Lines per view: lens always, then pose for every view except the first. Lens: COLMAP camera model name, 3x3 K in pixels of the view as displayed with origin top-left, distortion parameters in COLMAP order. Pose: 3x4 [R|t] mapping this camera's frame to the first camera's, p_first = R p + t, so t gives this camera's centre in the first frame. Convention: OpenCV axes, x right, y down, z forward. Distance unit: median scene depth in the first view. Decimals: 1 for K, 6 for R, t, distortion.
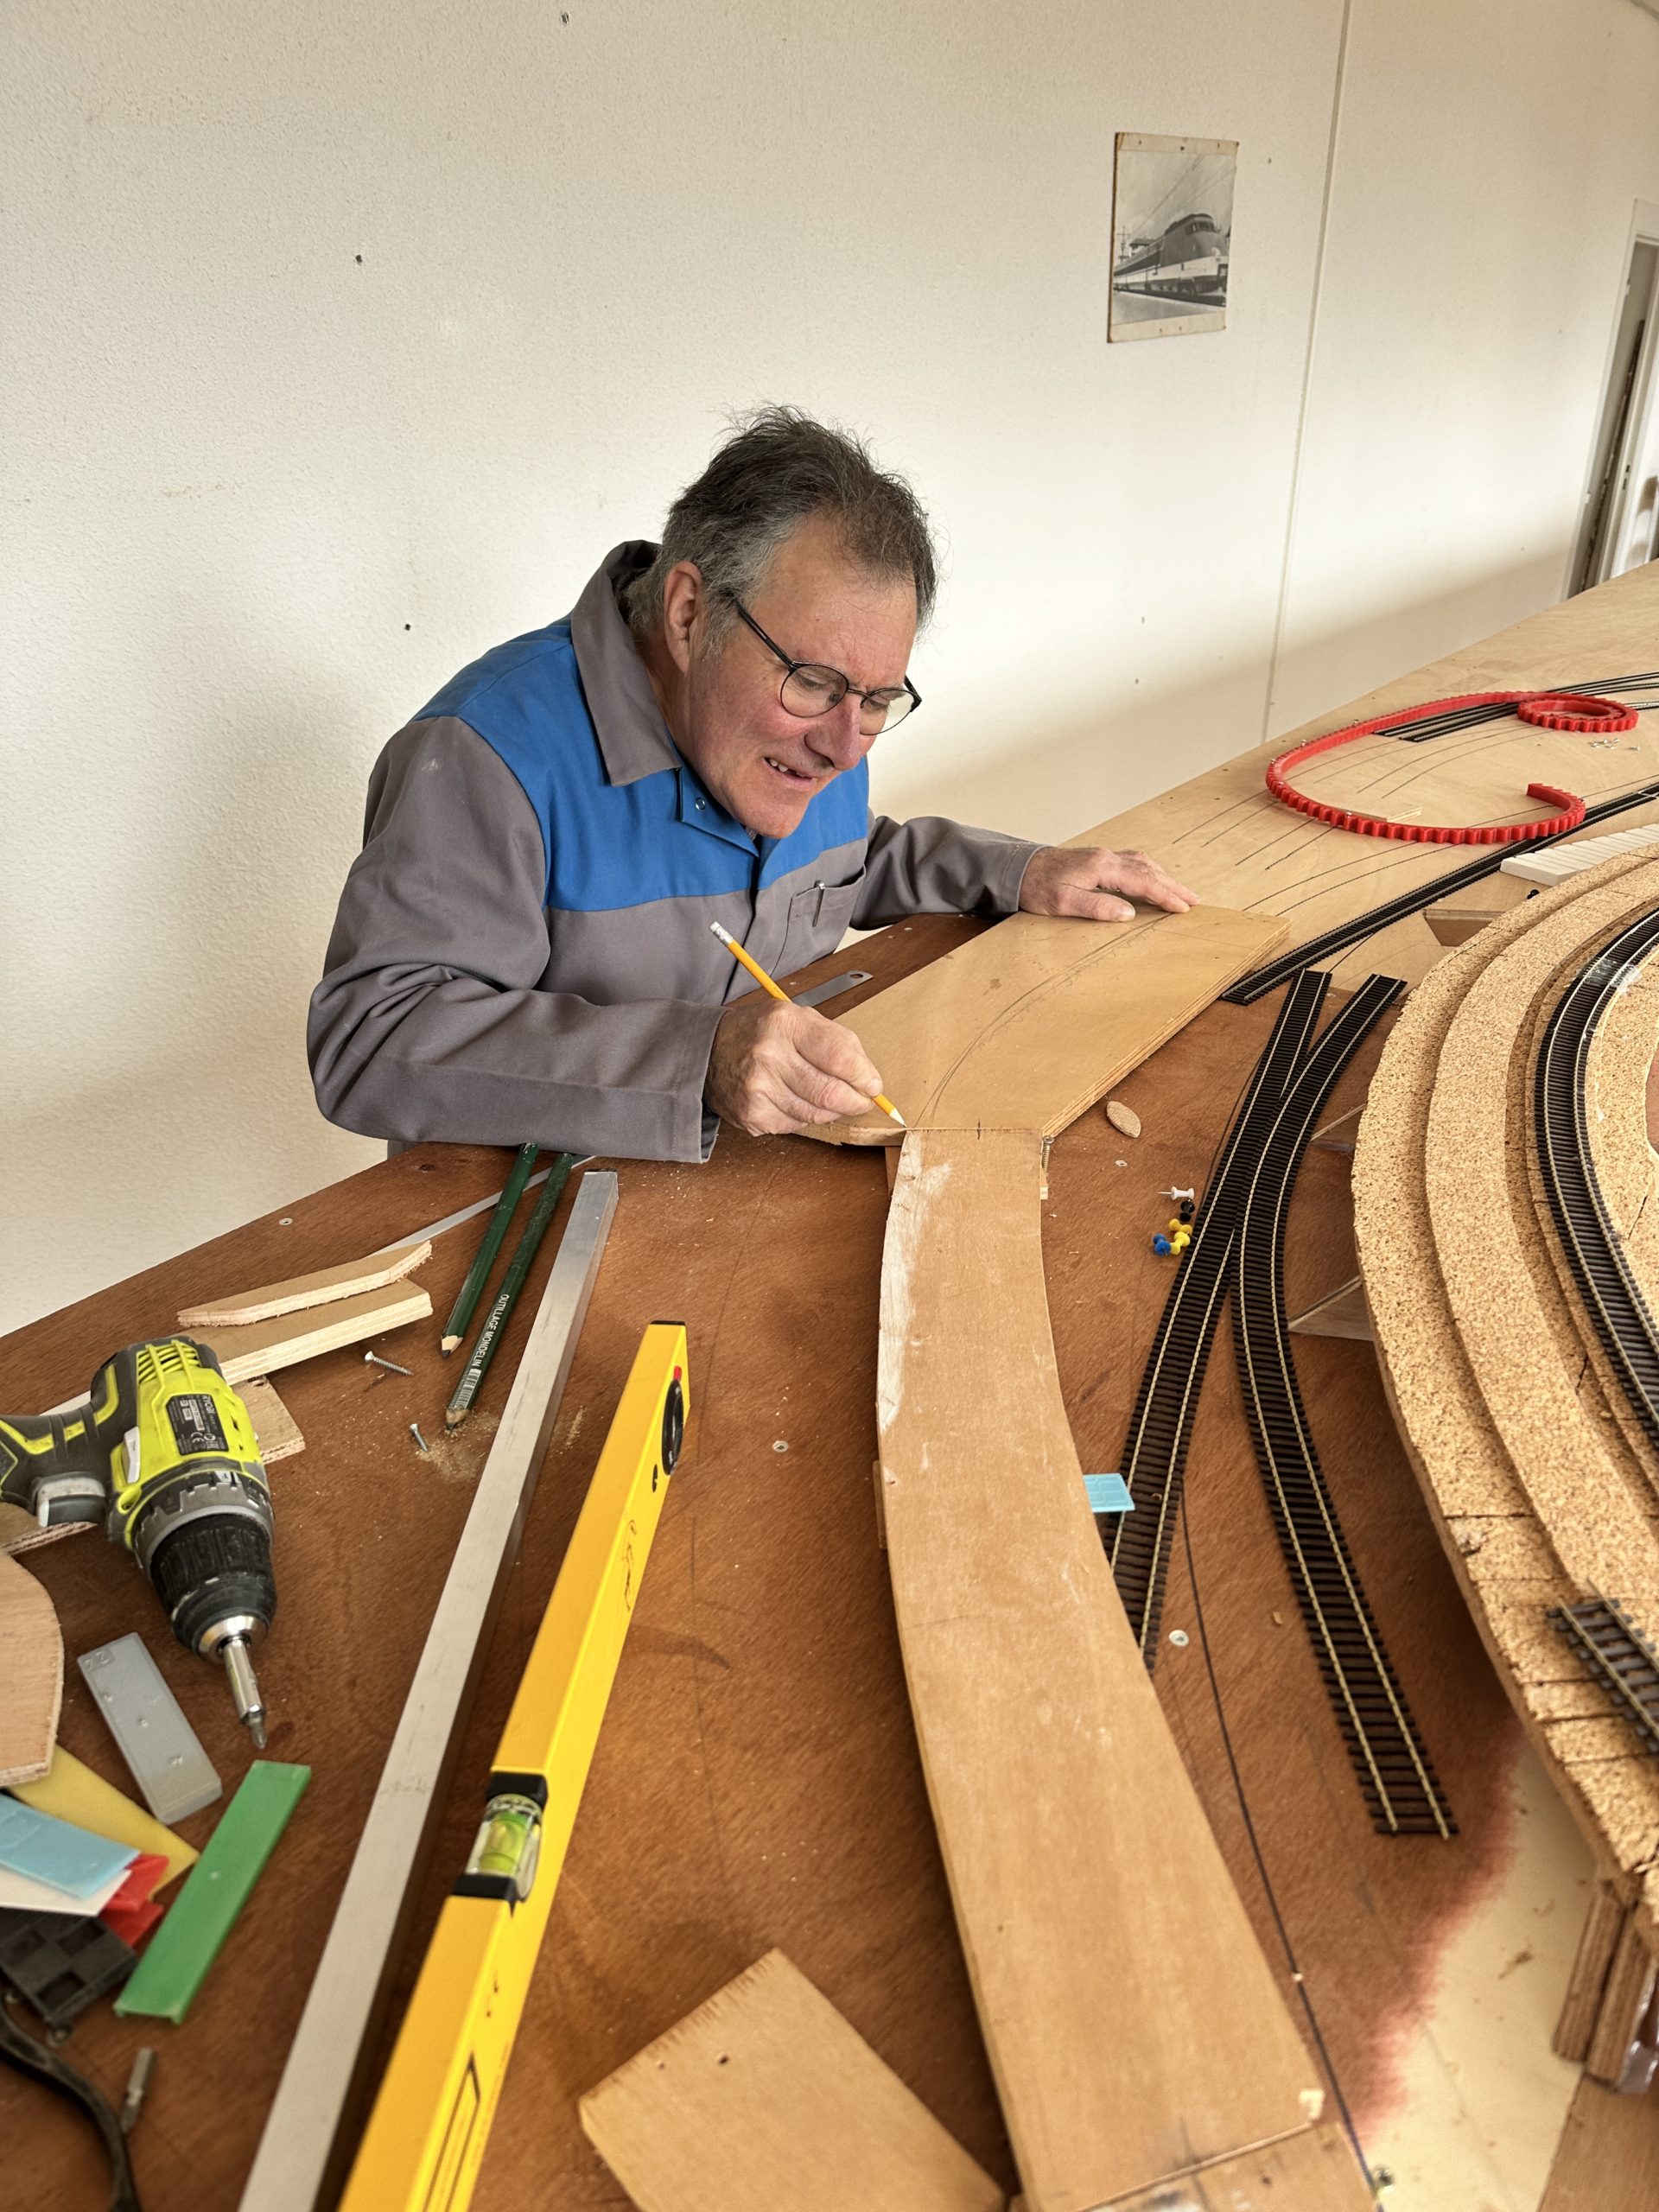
lens RADIAL K [[1570.2, 0, 829.5], [0, 1570.2, 1106.0], [0, 0, 1]] dist [0.040577, -0.000156]
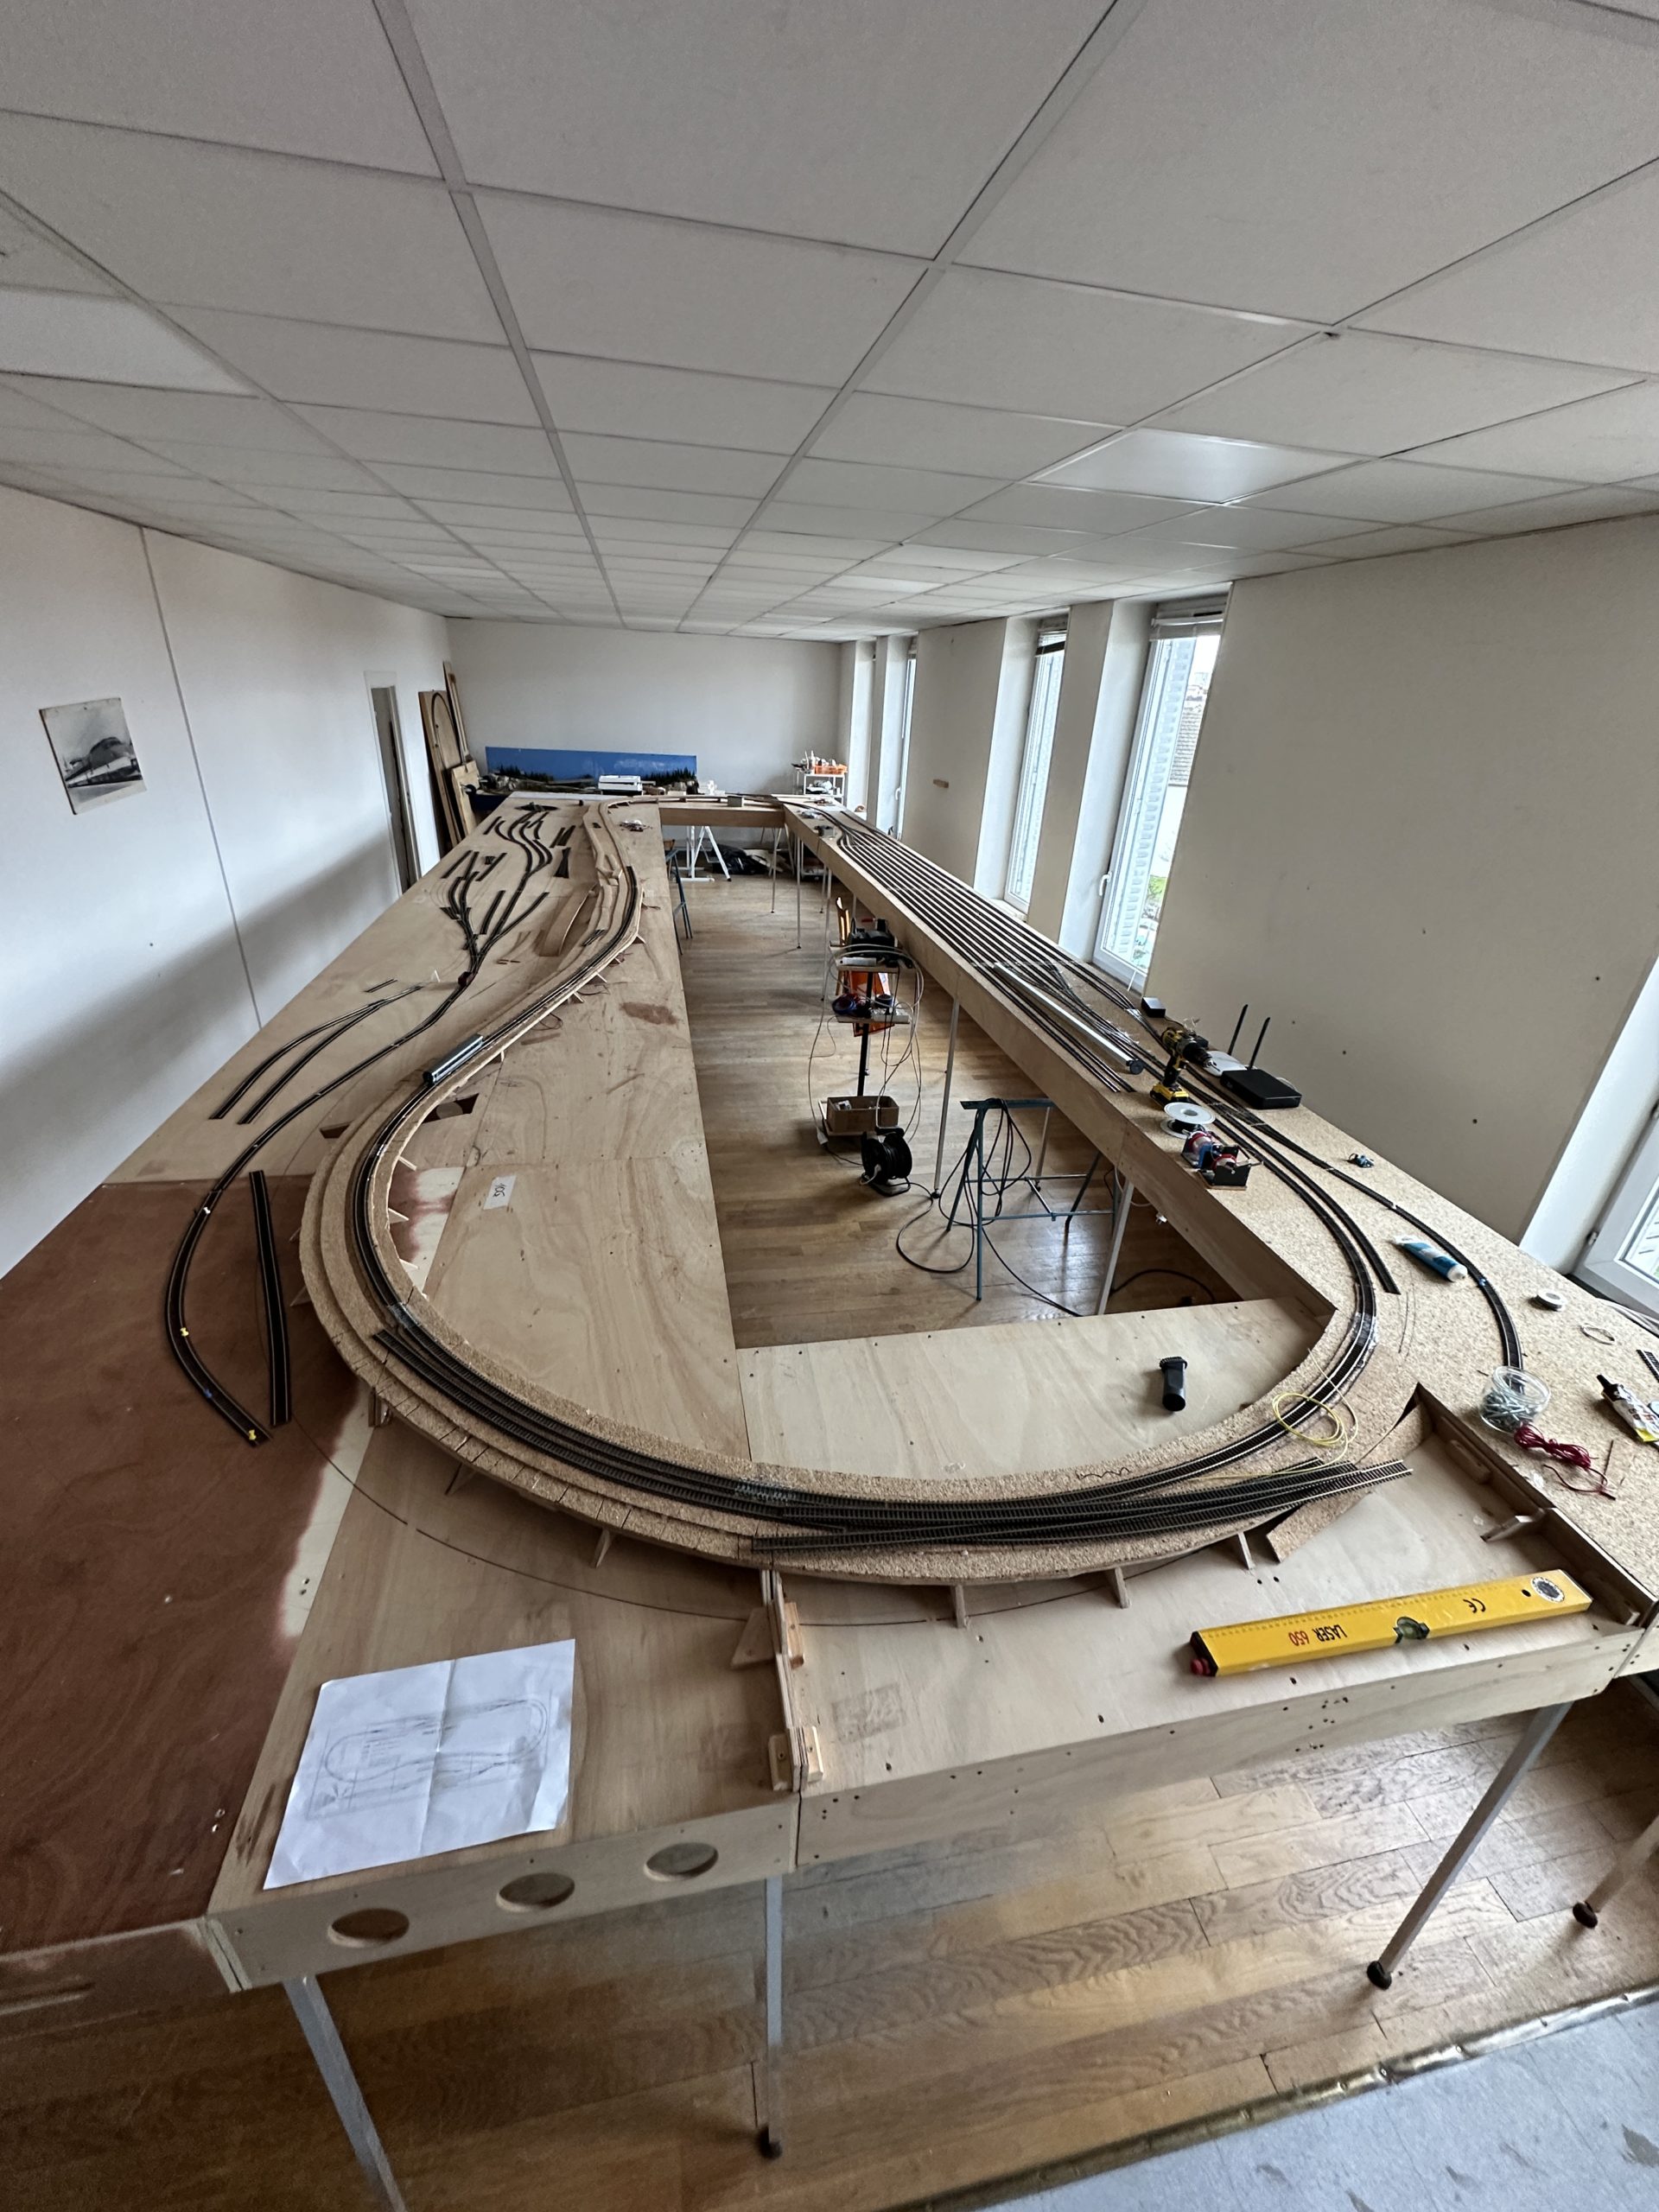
lens RADIAL K [[885.2, 0, 829.5], [0, 885.2, 1106.0], [0, 0, 1]] dist [-0.000811, -0.000127]
pose [[0.674470, -0.271167, 0.686702, -0.029750], [0.262851, 0.957360, 0.119877, -0.048768], [-0.689928, 0.099647, 0.716987, -0.304303]]
